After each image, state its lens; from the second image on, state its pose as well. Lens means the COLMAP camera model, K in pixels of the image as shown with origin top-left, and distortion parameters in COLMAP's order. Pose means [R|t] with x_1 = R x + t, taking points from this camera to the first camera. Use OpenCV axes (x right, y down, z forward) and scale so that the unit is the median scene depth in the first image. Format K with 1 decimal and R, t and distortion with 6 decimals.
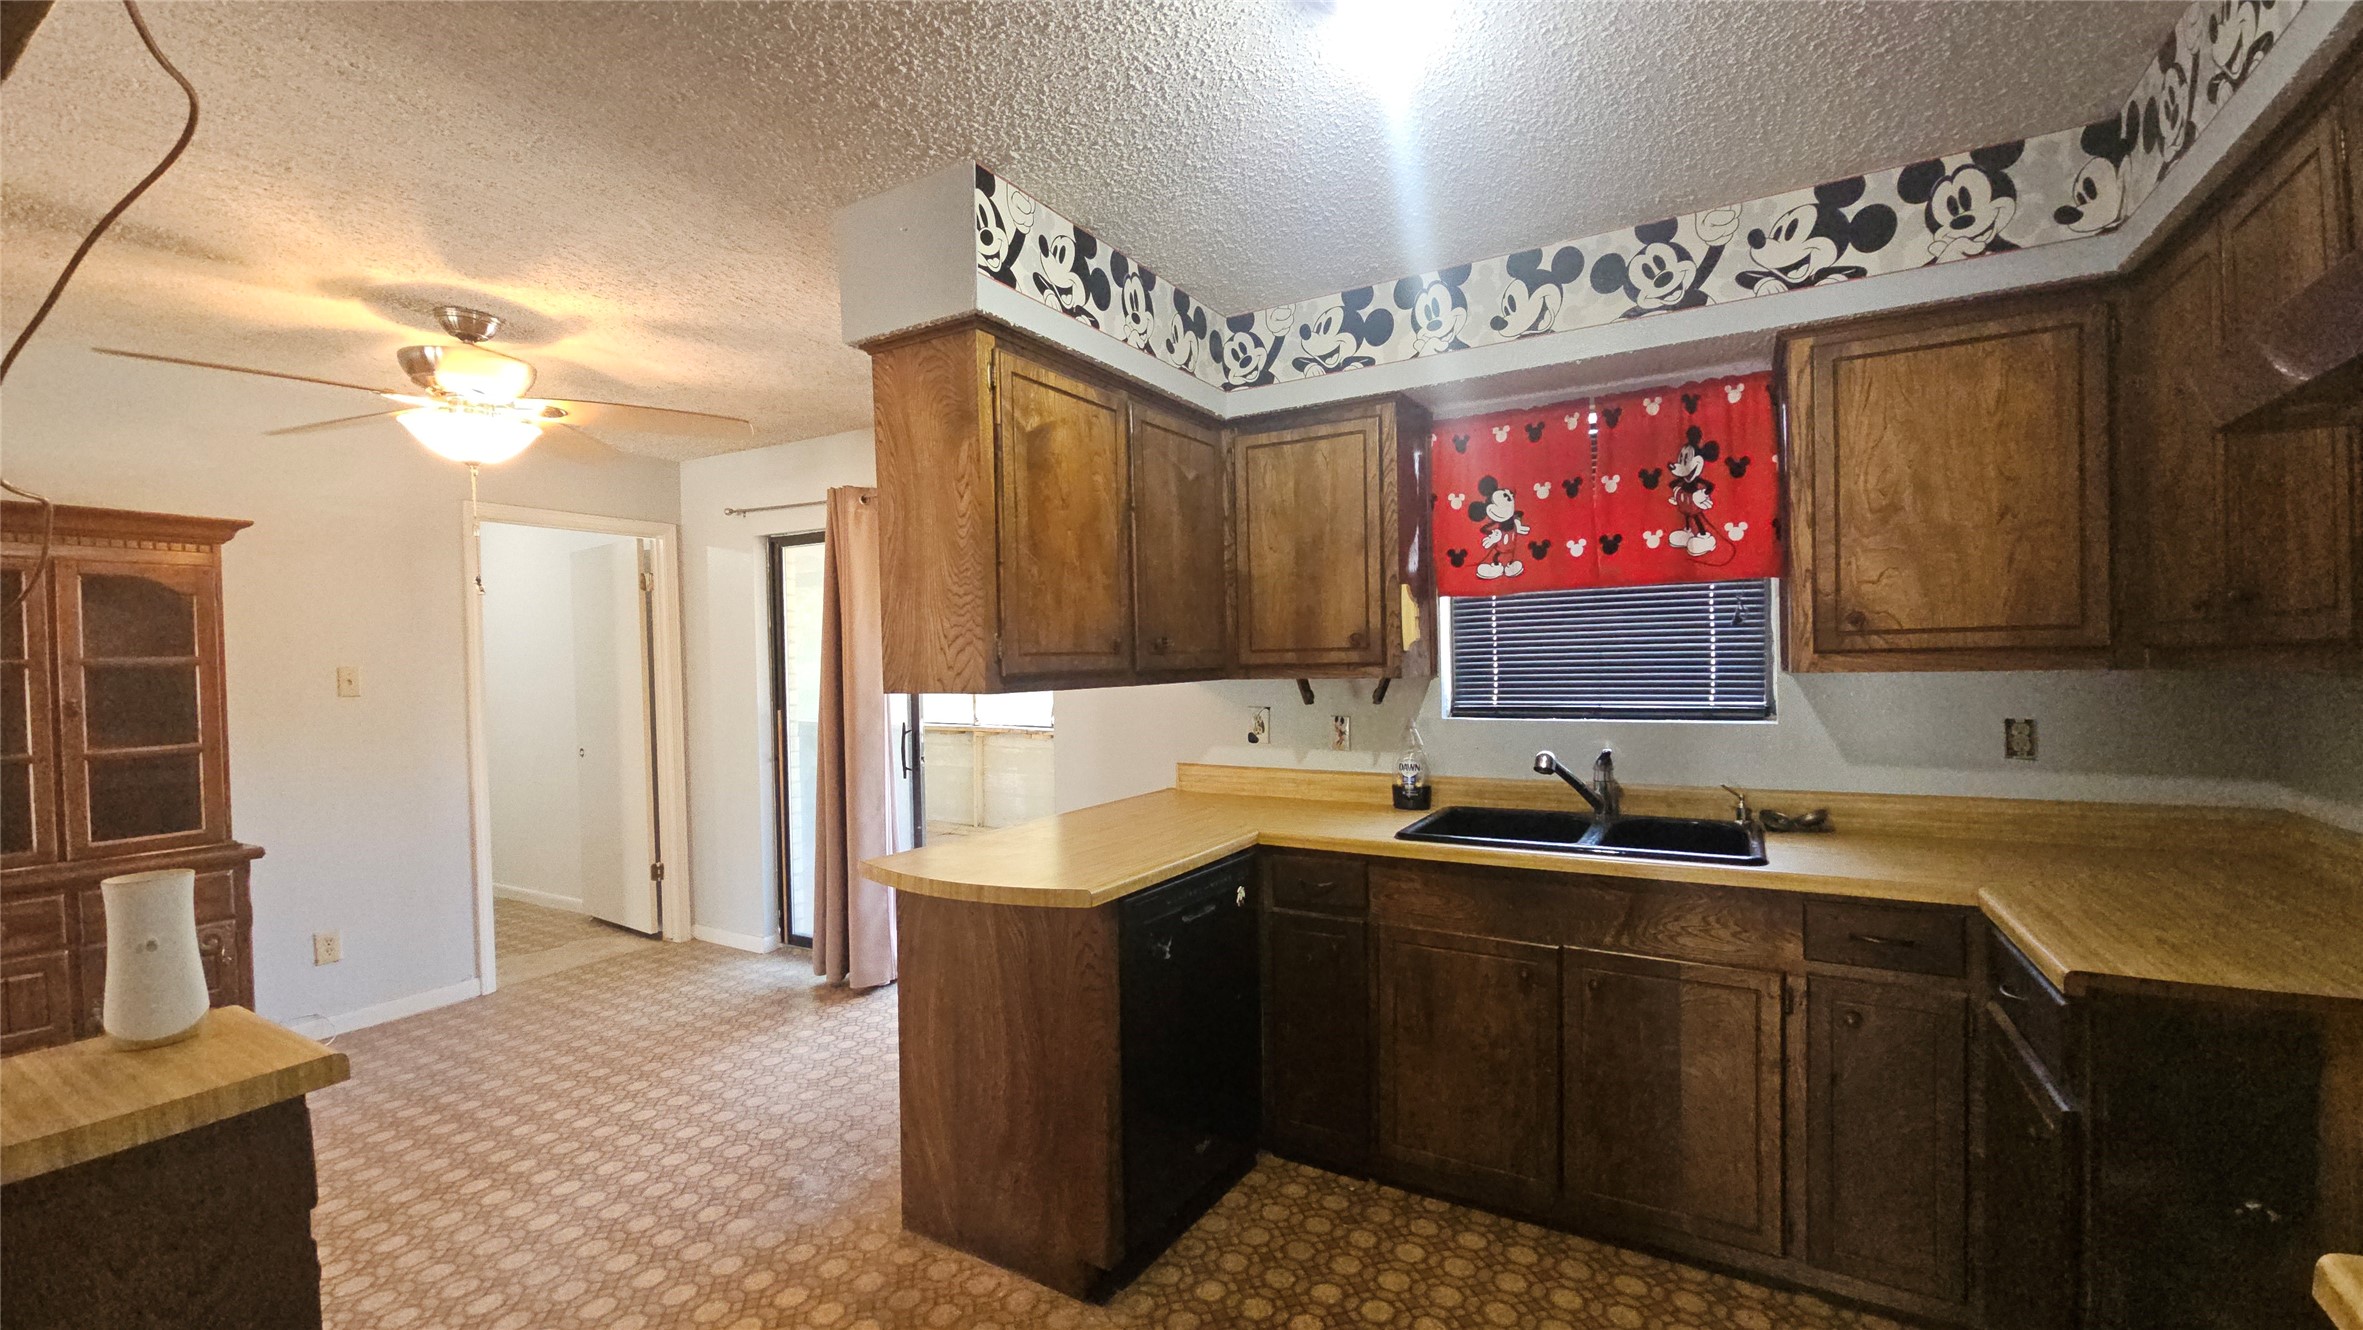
lens RADIAL K [[960.7, 0, 1185.8], [0, 960.7, 674.6], [0, 0, 1]] dist [0.000270, 0.000005]
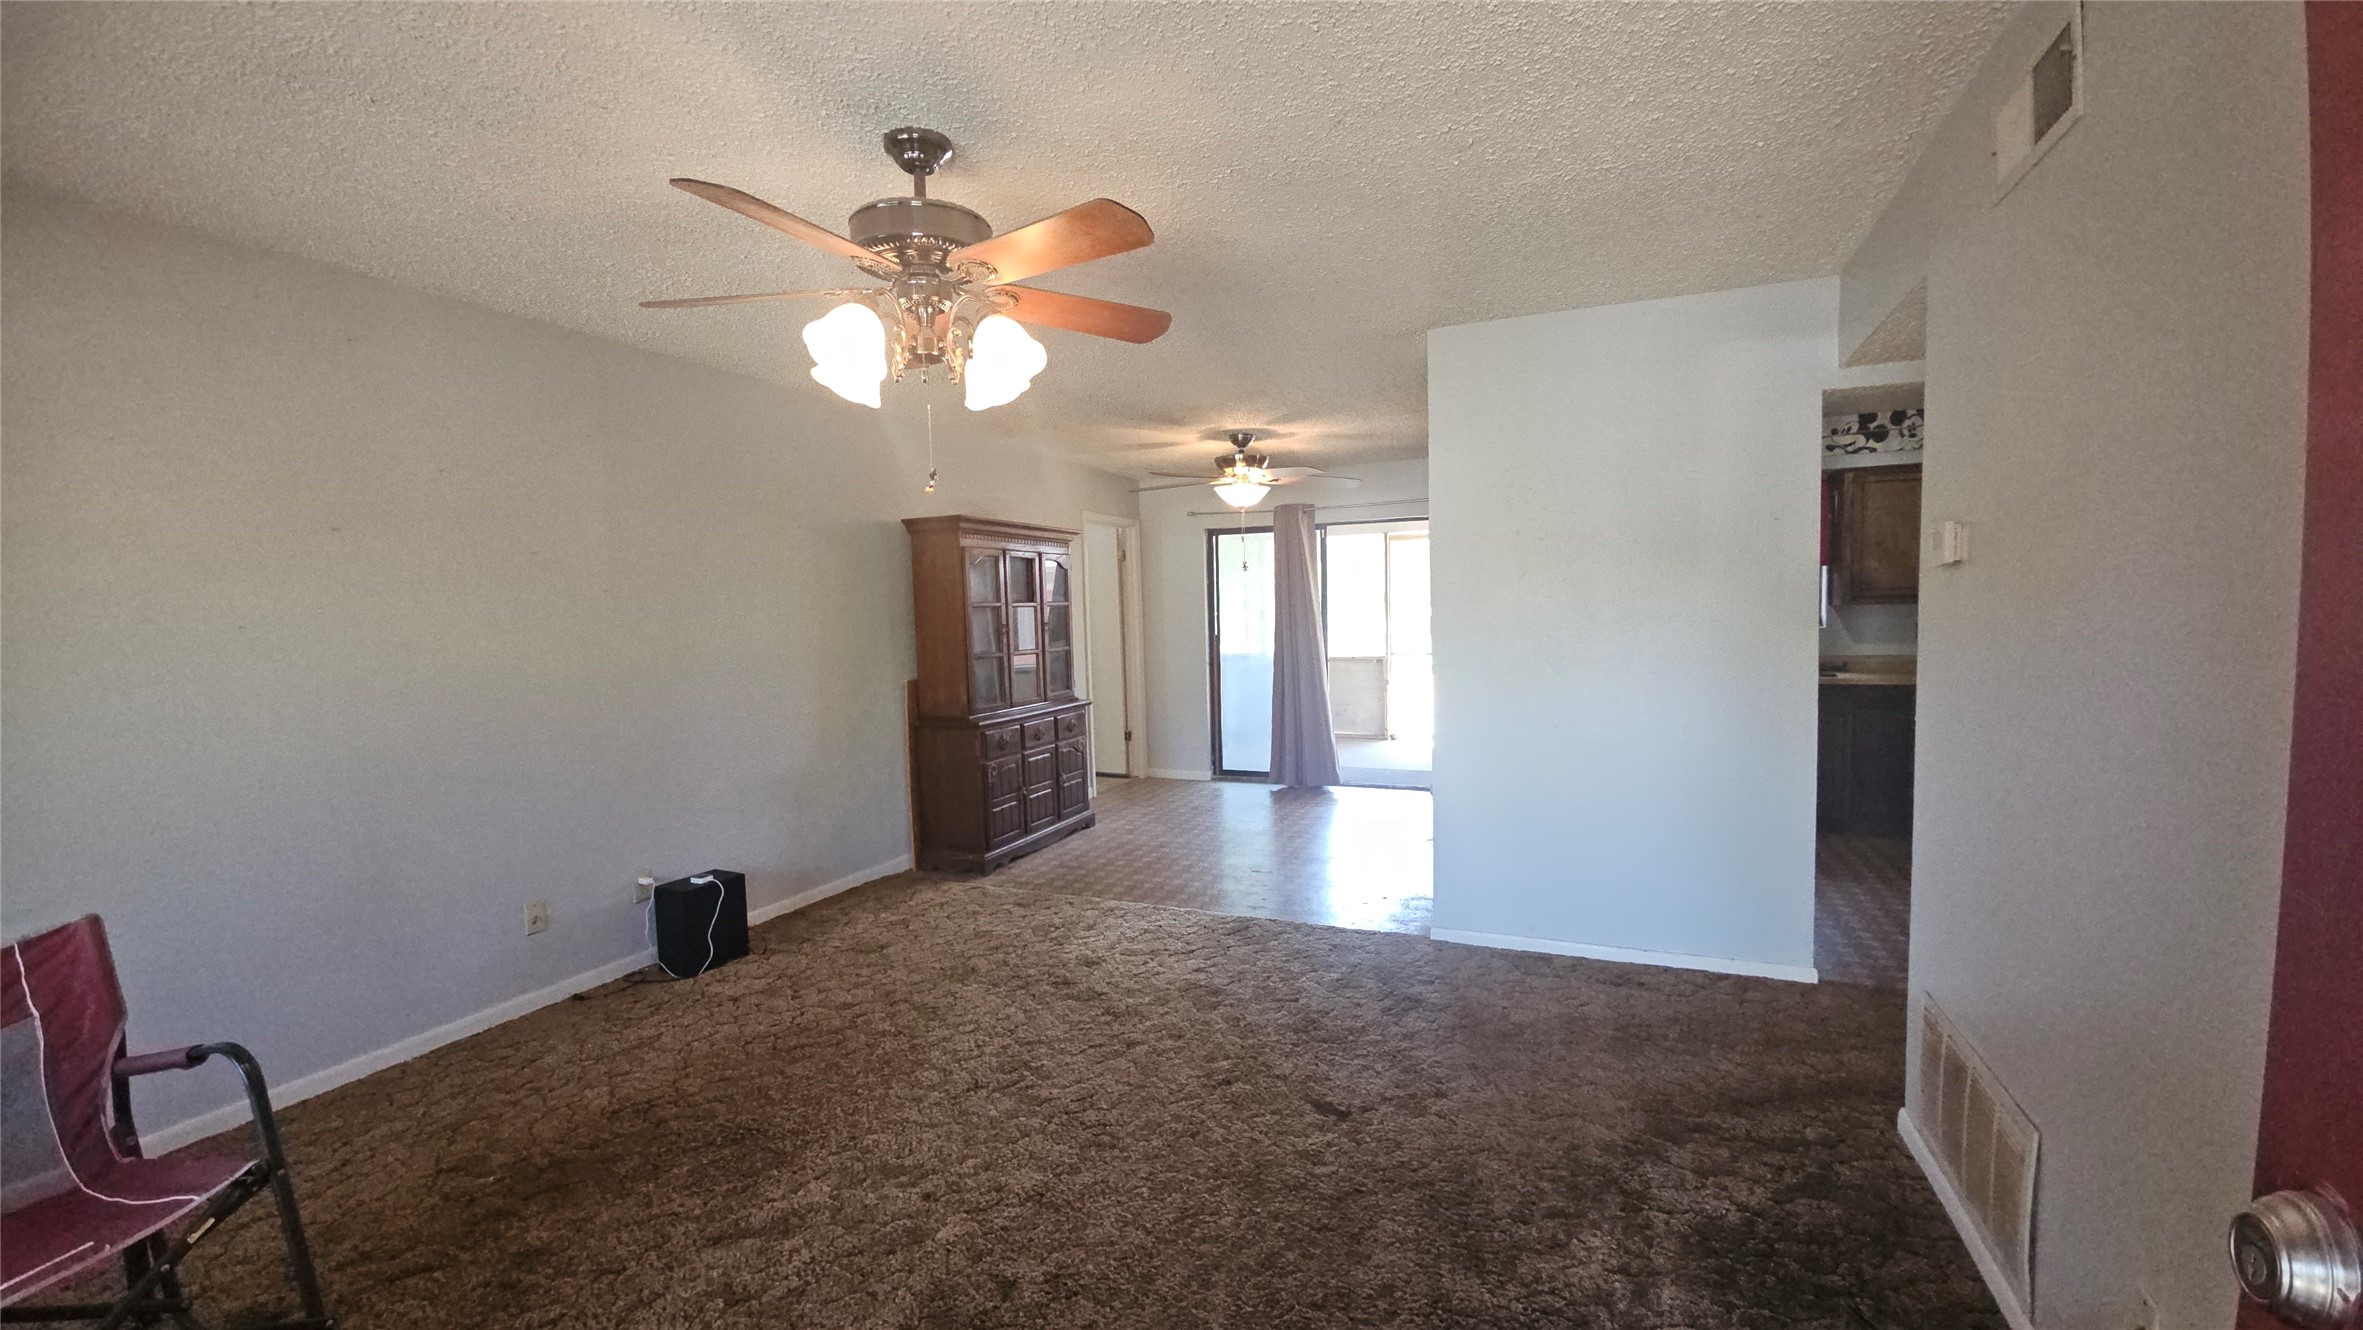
lens RADIAL K [[960.7, 0, 1182.5], [0, 960.7, 662.1], [0, 0, 1]] dist [0.000270, 0.000005]
pose [[0.991269, -0.013489, 0.131161, -0.606749], [0.007502, 0.998912, 0.046034, 0.007683], [-0.131639, -0.044648, 0.990292, -0.545615]]
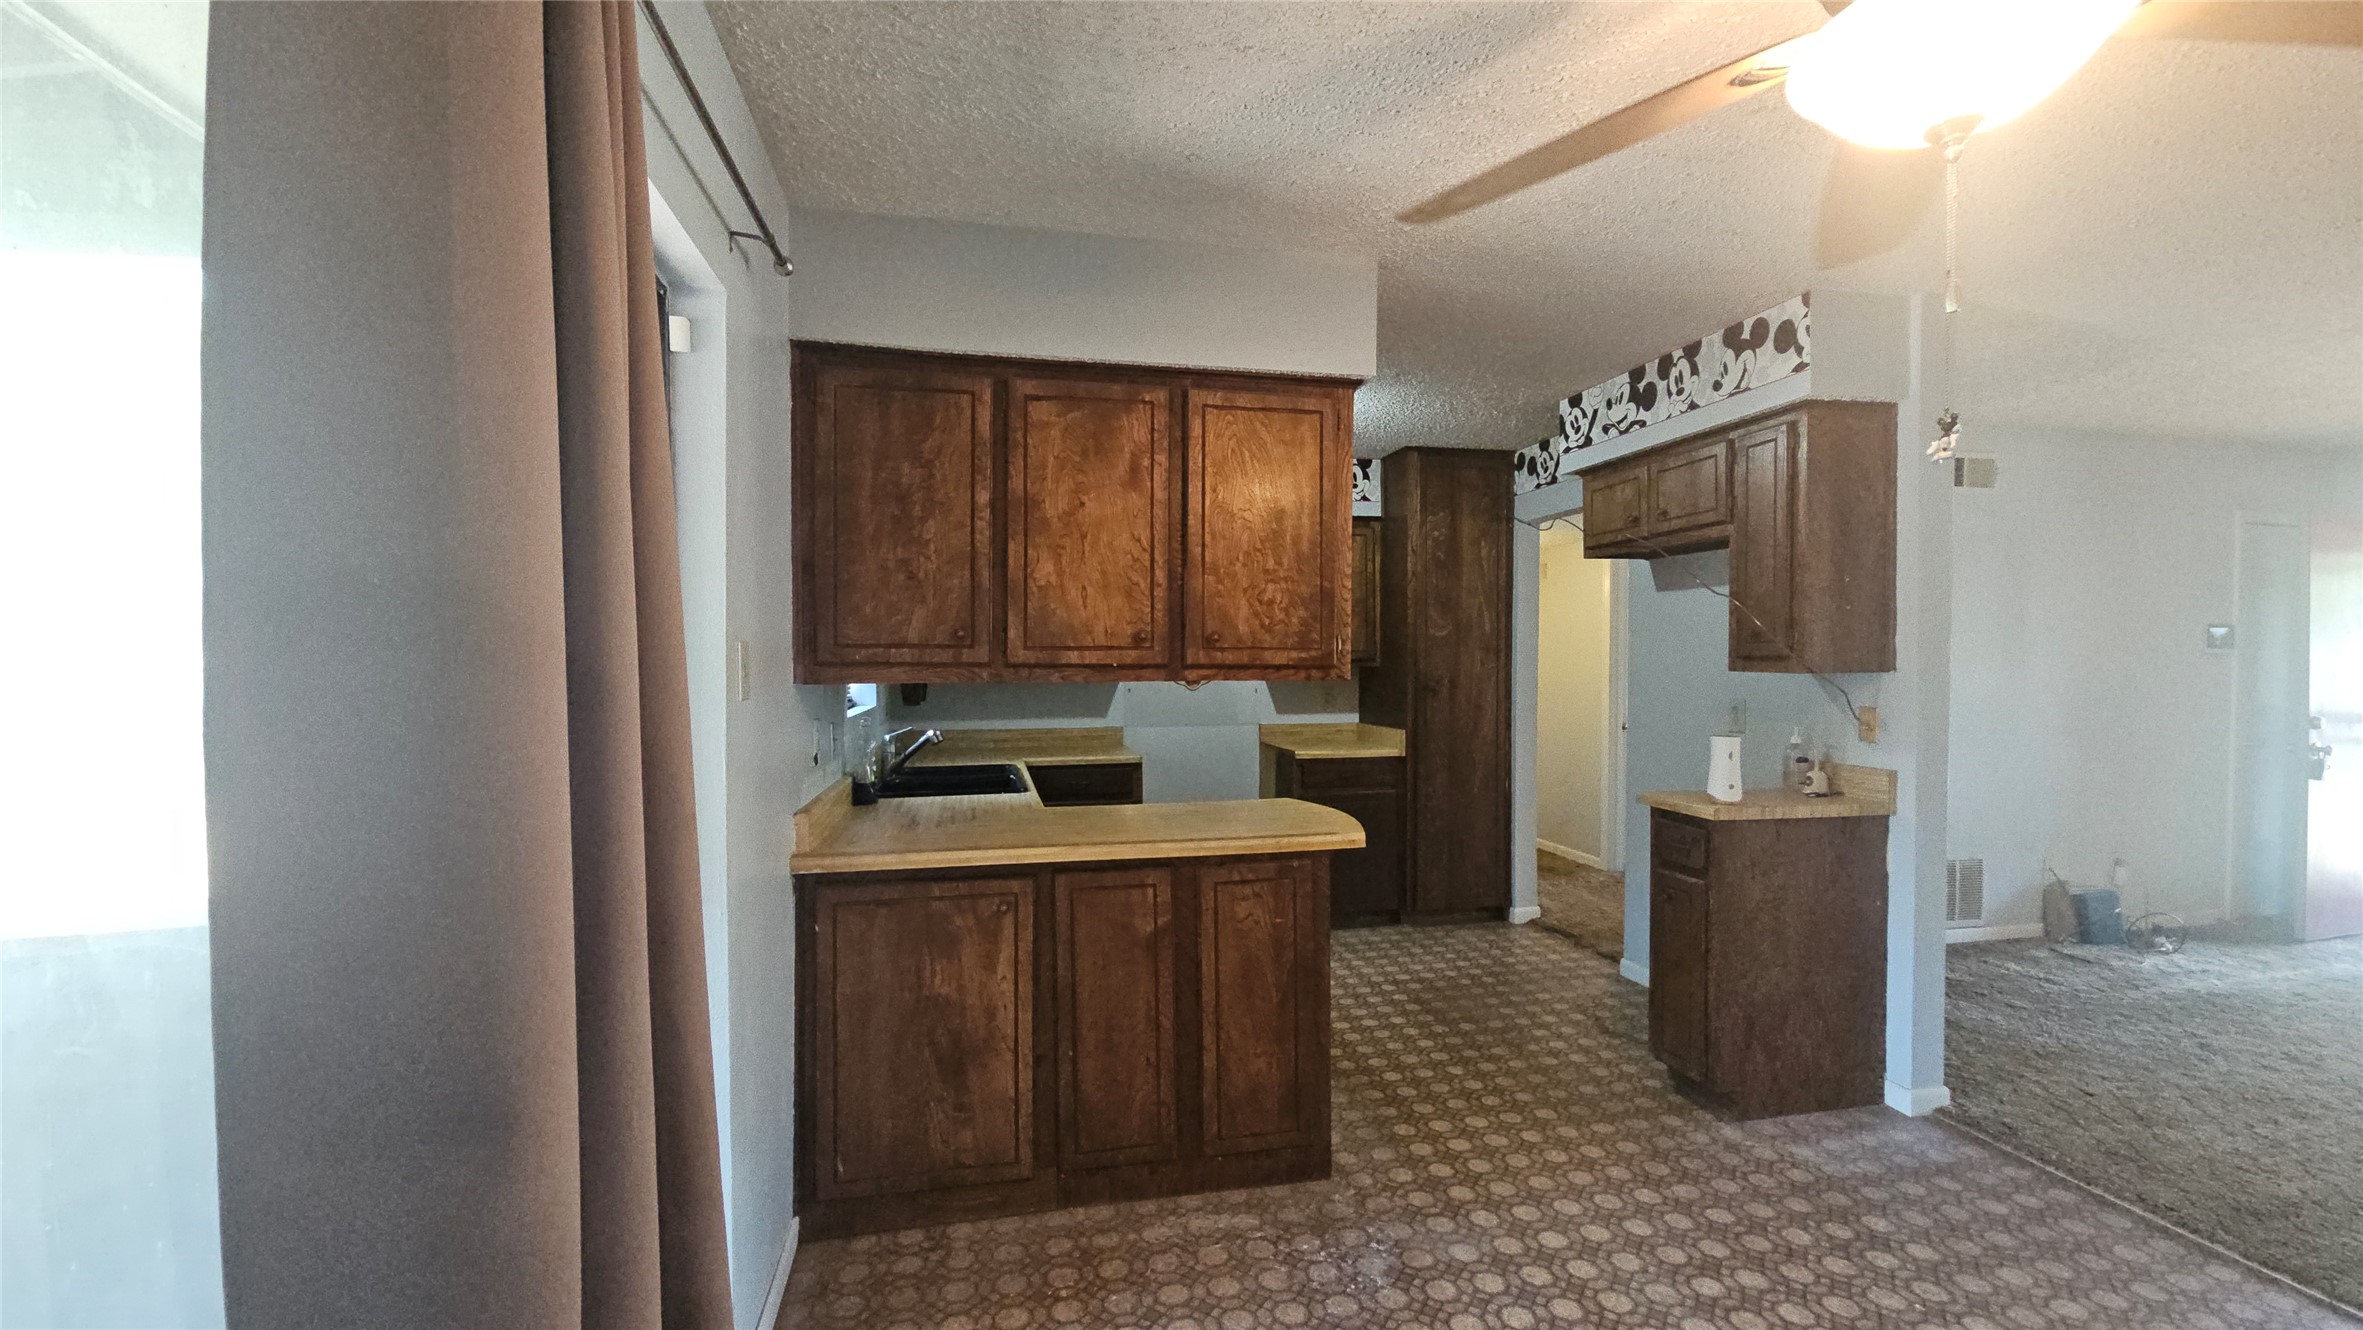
lens RADIAL K [[960.7, 0, 1182.7], [0, 960.7, 669.5], [0, 0, 1]] dist [0.000270, 0.000005]
pose [[-0.731662, 0.021734, -0.681321, 1.490043], [0.000953, 0.999523, 0.030861, -0.043149], [0.681667, 0.021930, -0.731333, 1.684406]]
